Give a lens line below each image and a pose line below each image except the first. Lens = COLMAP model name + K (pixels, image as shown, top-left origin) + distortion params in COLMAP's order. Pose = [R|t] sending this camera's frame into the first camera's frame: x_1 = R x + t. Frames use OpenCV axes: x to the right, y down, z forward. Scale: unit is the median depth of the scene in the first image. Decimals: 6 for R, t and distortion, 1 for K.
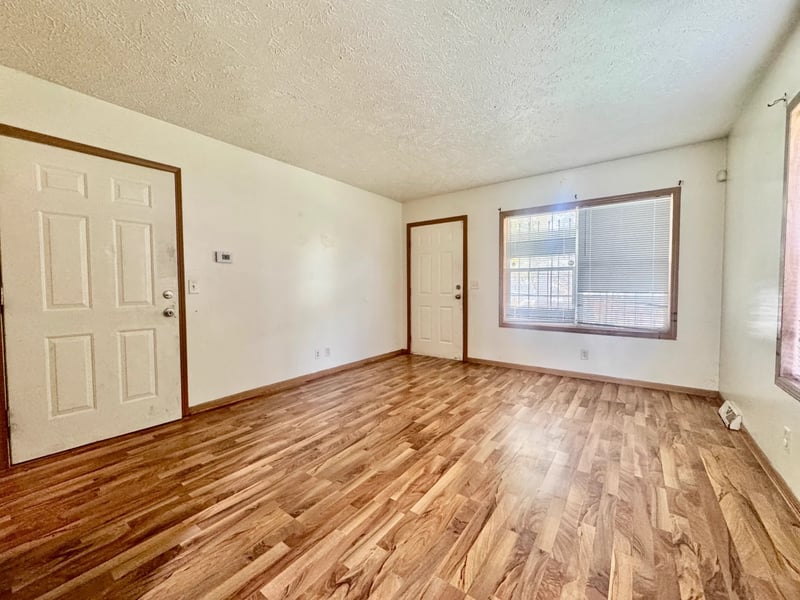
lens RADIAL K [[320.7, 0, 400.0], [0, 320.7, 300.0], [0, 0, 1]] dist [-0.001360, -0.000103]
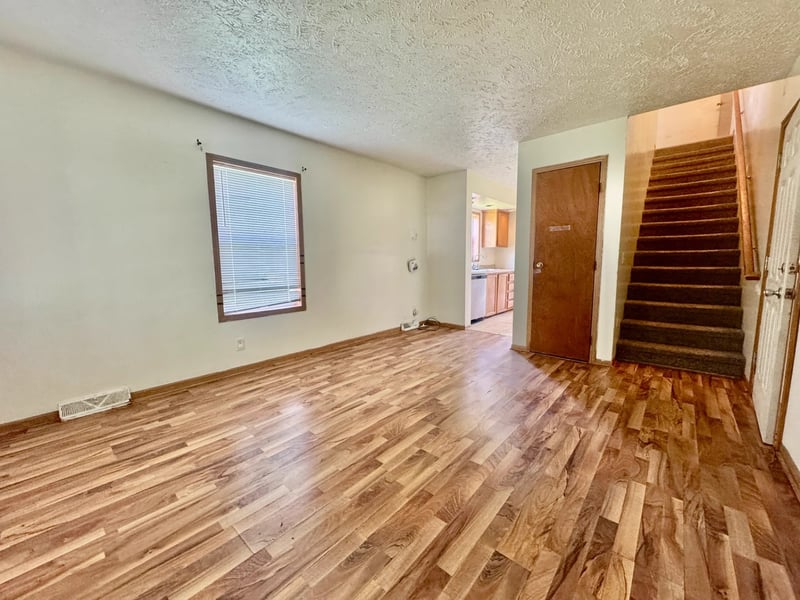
lens RADIAL K [[320.7, 0, 400.0], [0, 320.7, 300.0], [0, 0, 1]] dist [-0.001360, -0.000103]
pose [[-0.996712, 0.004969, 0.080873, 0.075584], [0.018568, 0.985564, 0.168283, -0.088413], [-0.078870, 0.169231, -0.982416, 1.939756]]
